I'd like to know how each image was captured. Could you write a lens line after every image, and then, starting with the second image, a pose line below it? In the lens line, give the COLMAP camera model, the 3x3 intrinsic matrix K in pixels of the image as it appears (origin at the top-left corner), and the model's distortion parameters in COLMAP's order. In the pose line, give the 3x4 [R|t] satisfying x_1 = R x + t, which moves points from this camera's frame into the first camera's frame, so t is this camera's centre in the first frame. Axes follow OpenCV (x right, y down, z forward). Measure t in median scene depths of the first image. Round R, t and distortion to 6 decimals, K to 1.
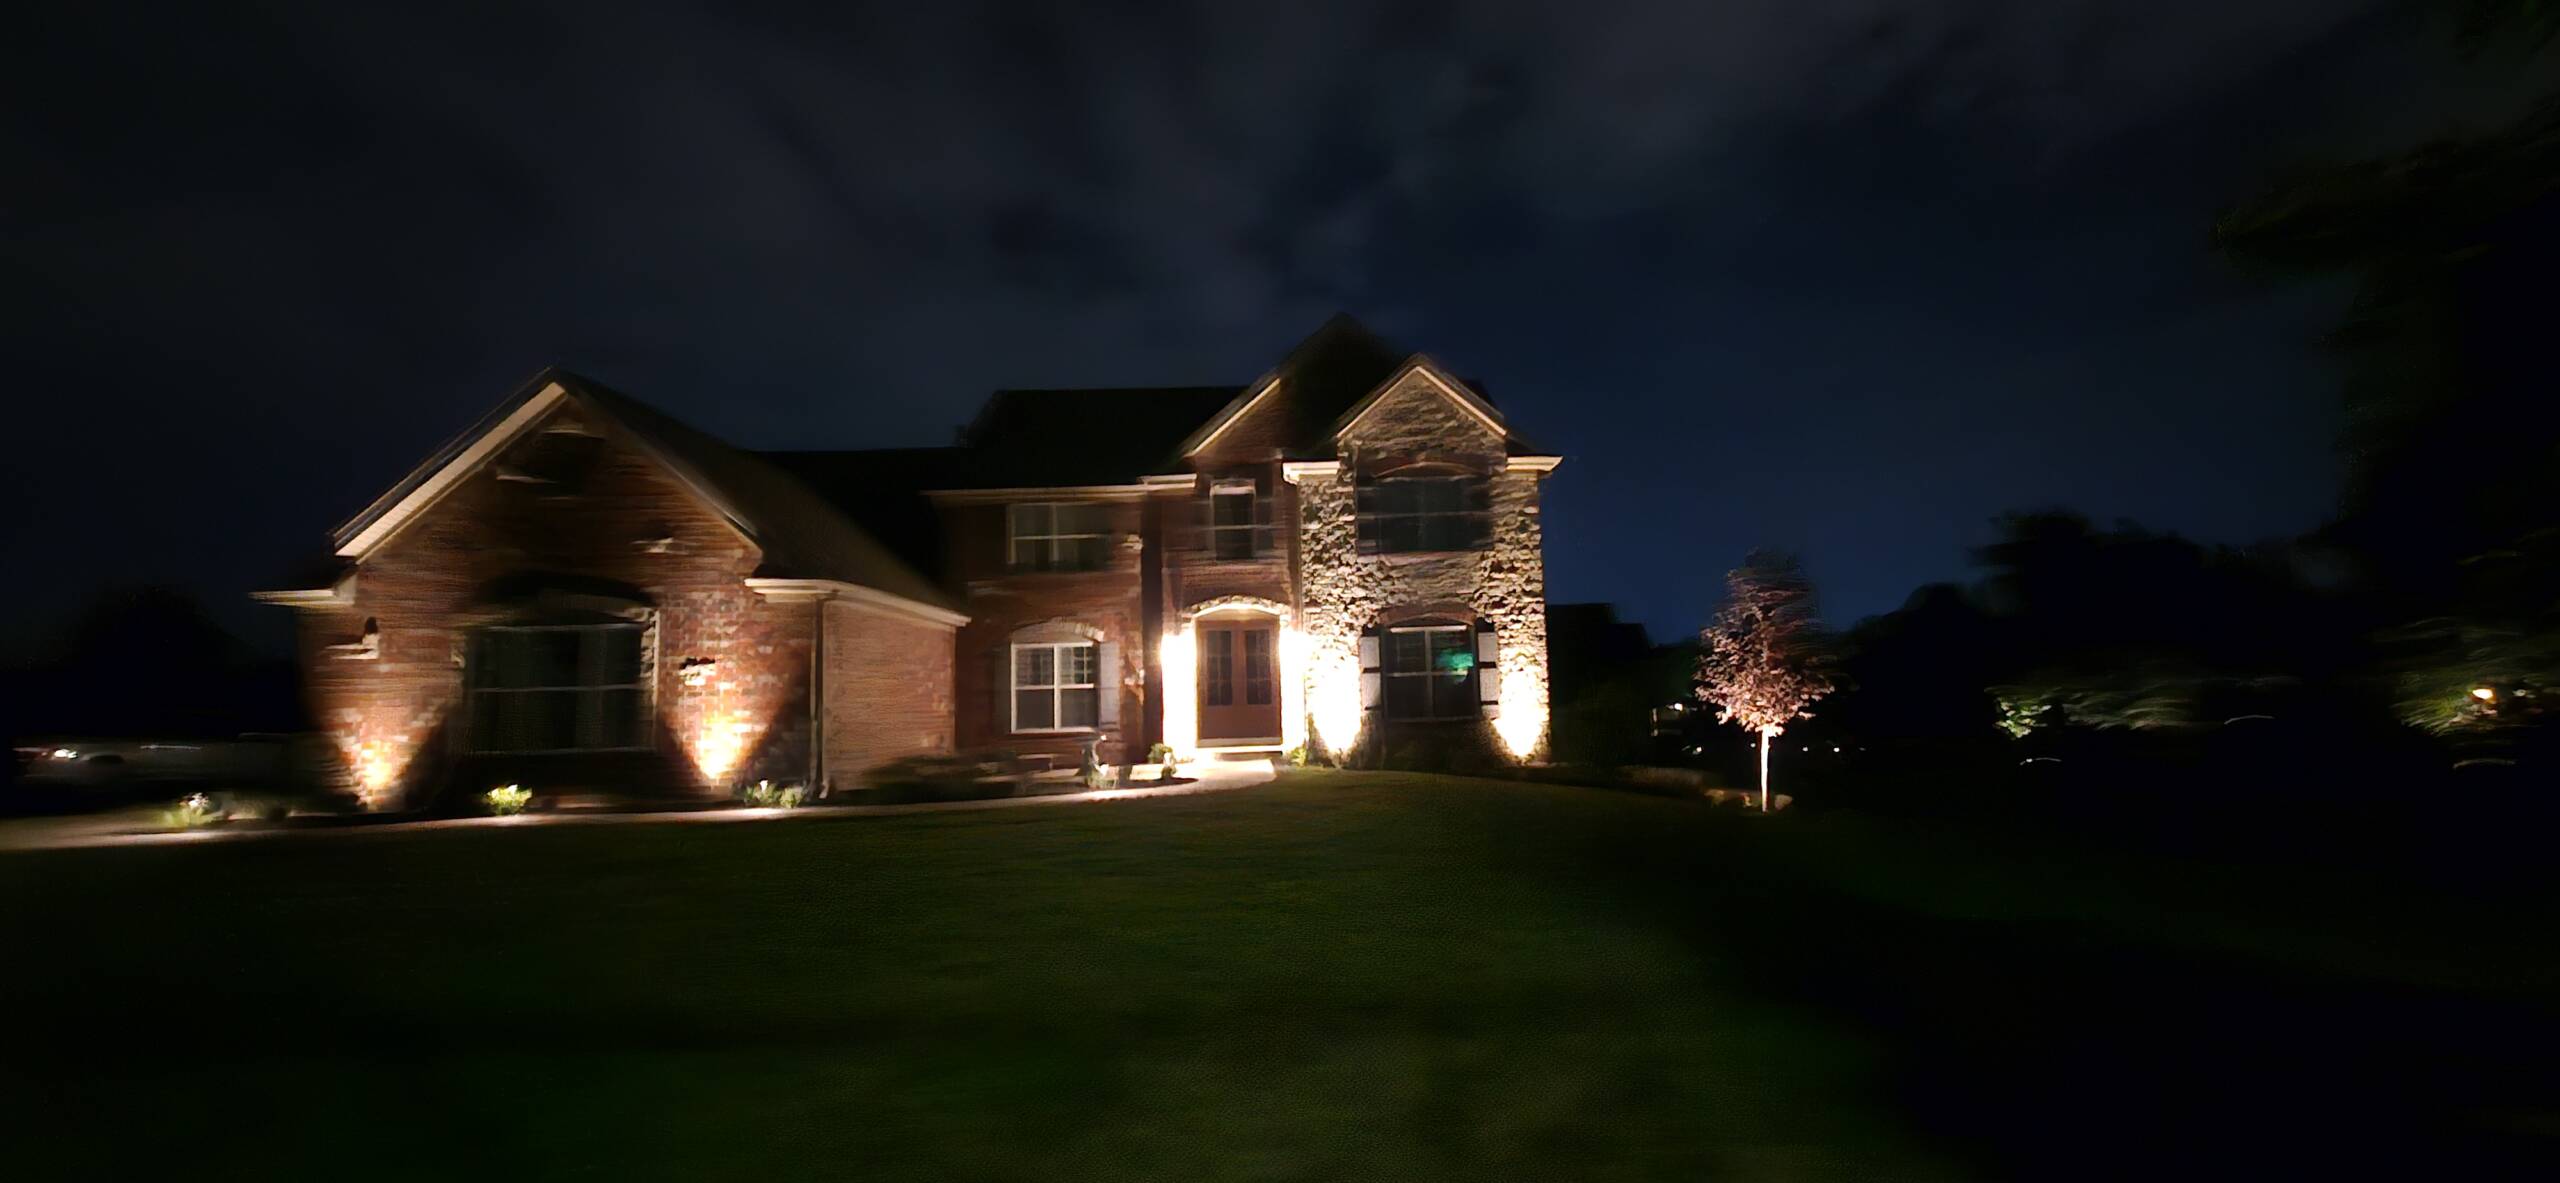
lens RADIAL K [[1085.5, 0, 1280.0], [0, 1085.5, 591.5], [0, 0, 1]] dist [0.000215, 0.000041]
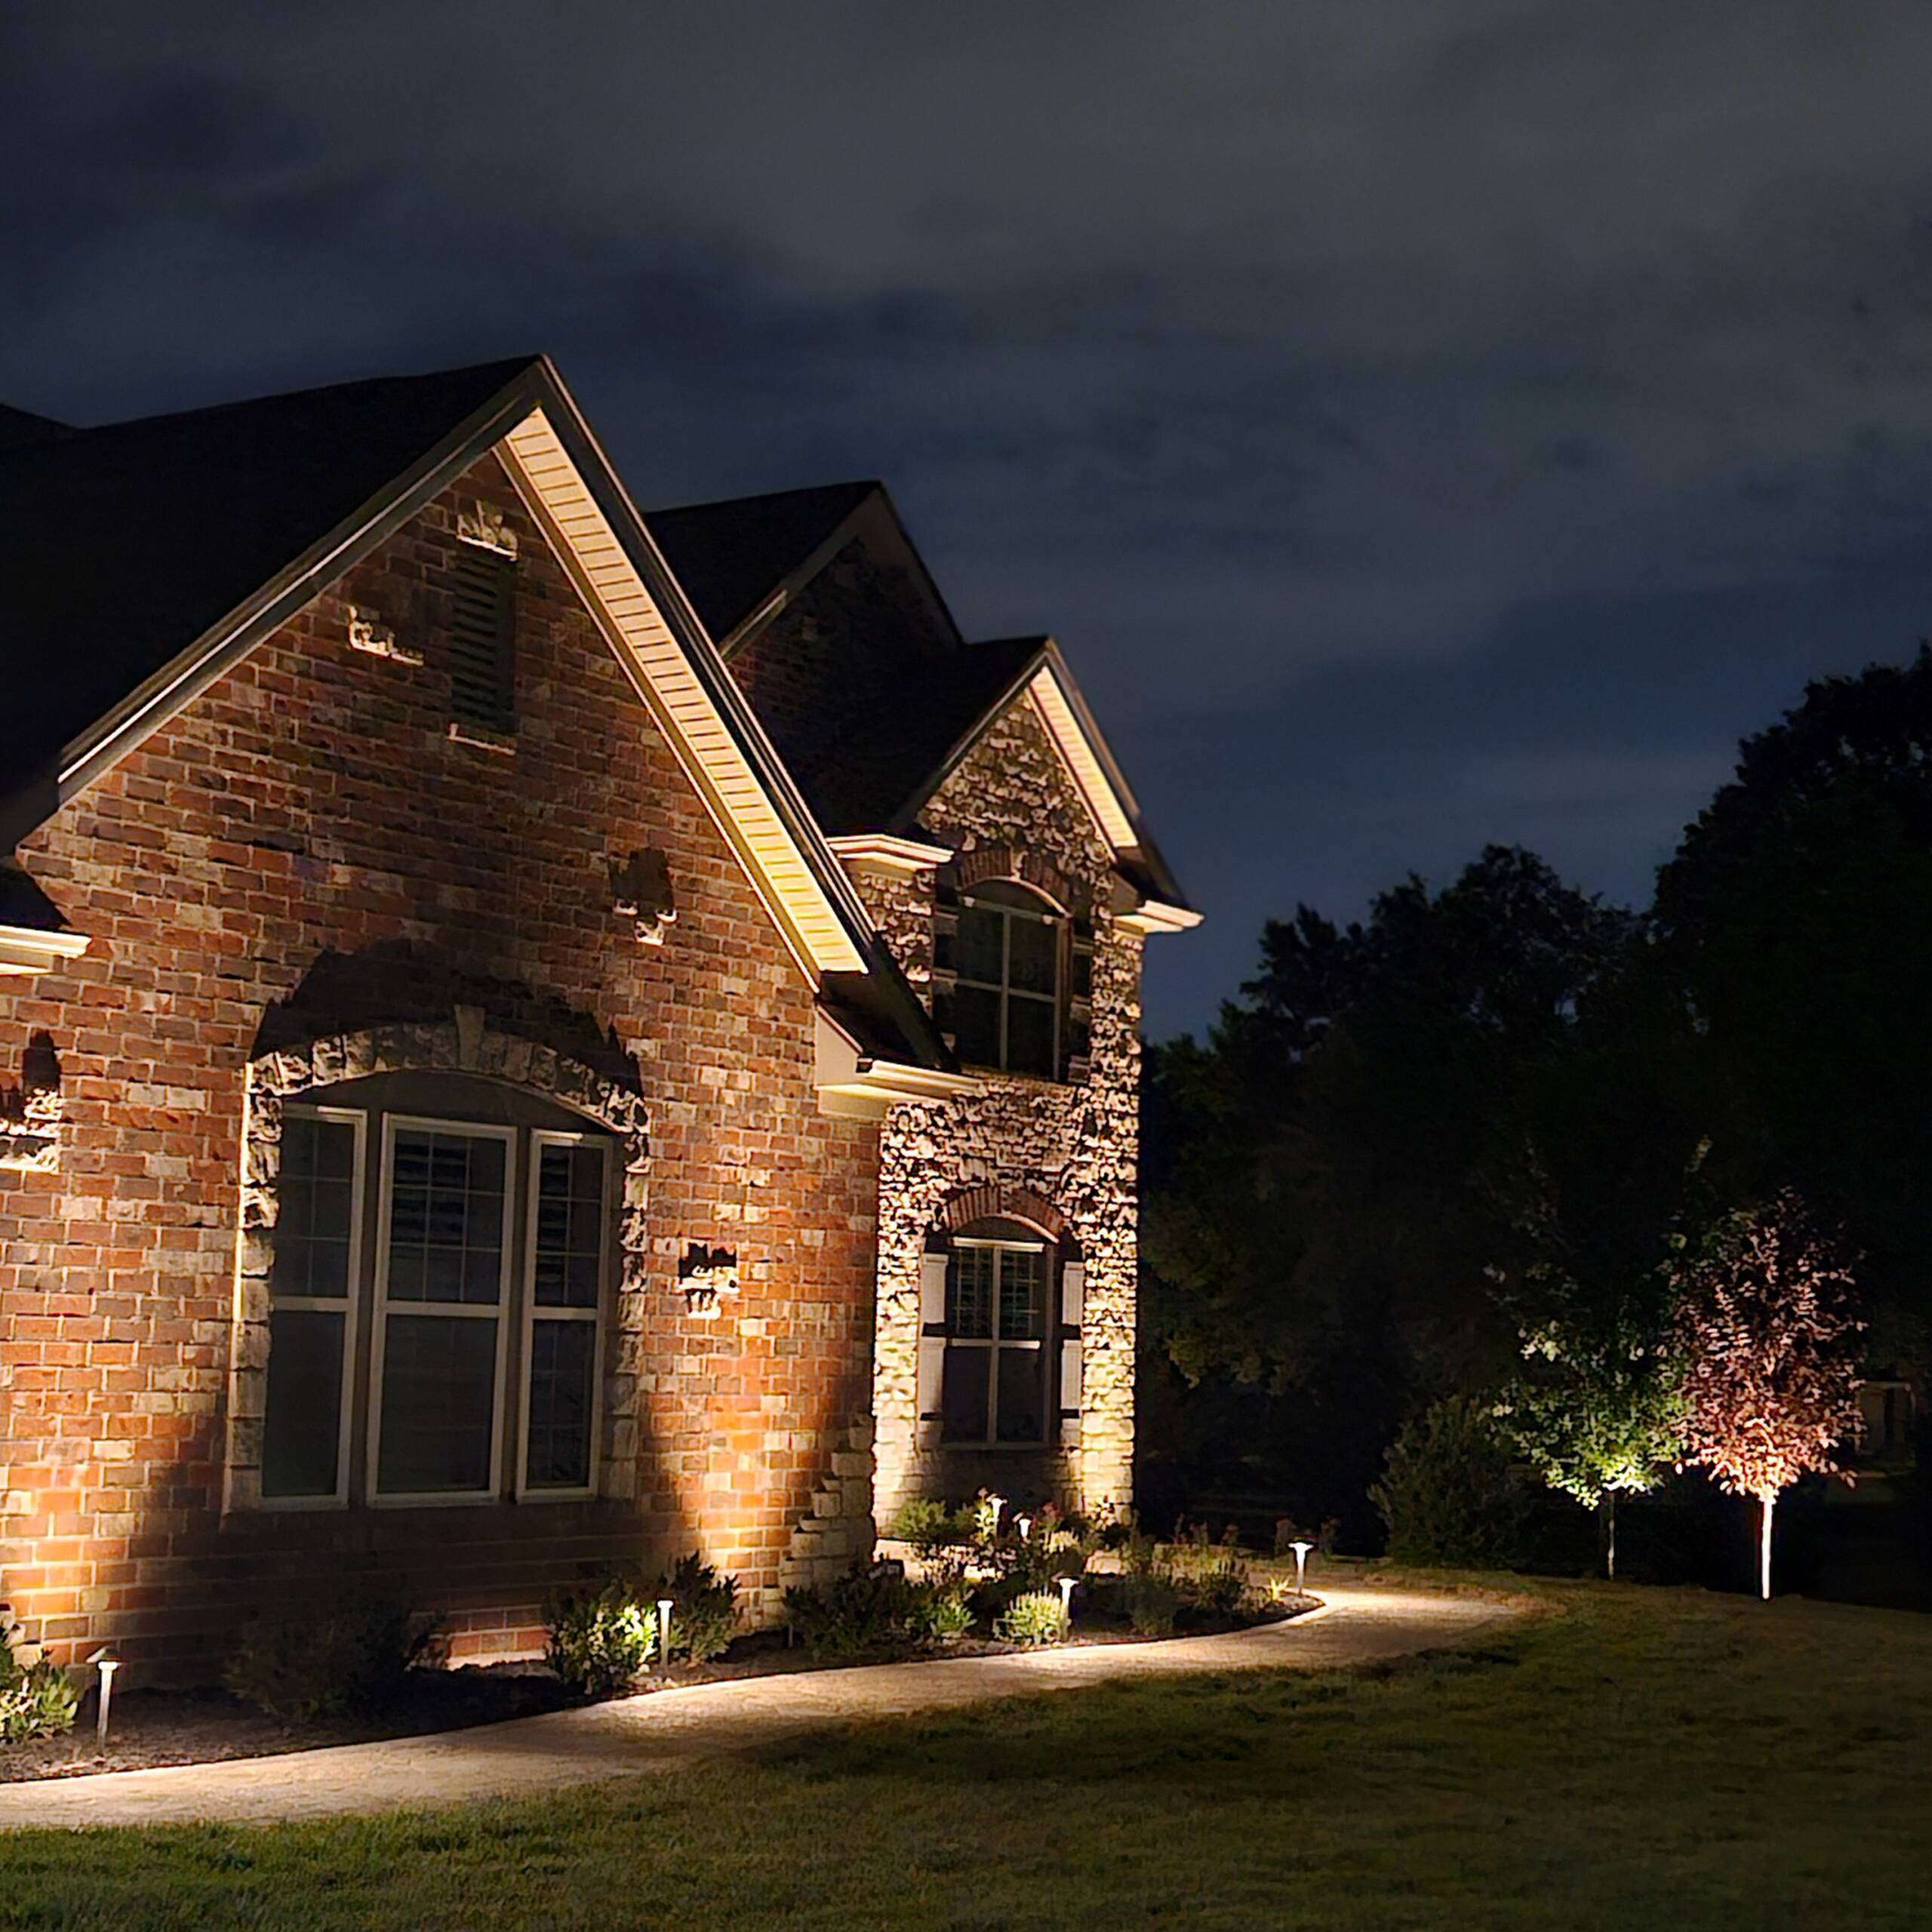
lens RADIAL K [[3421.0, 0, 966.0], [0, 3421.0, 966.0], [0, 0, 1]] dist [0.237864, -0.098012]
pose [[0.569301, 0.141106, 0.809929, -1.053360], [-0.133464, 0.987955, -0.078309, 0.033924], [-0.811224, -0.063515, 0.581276, 0.187418]]
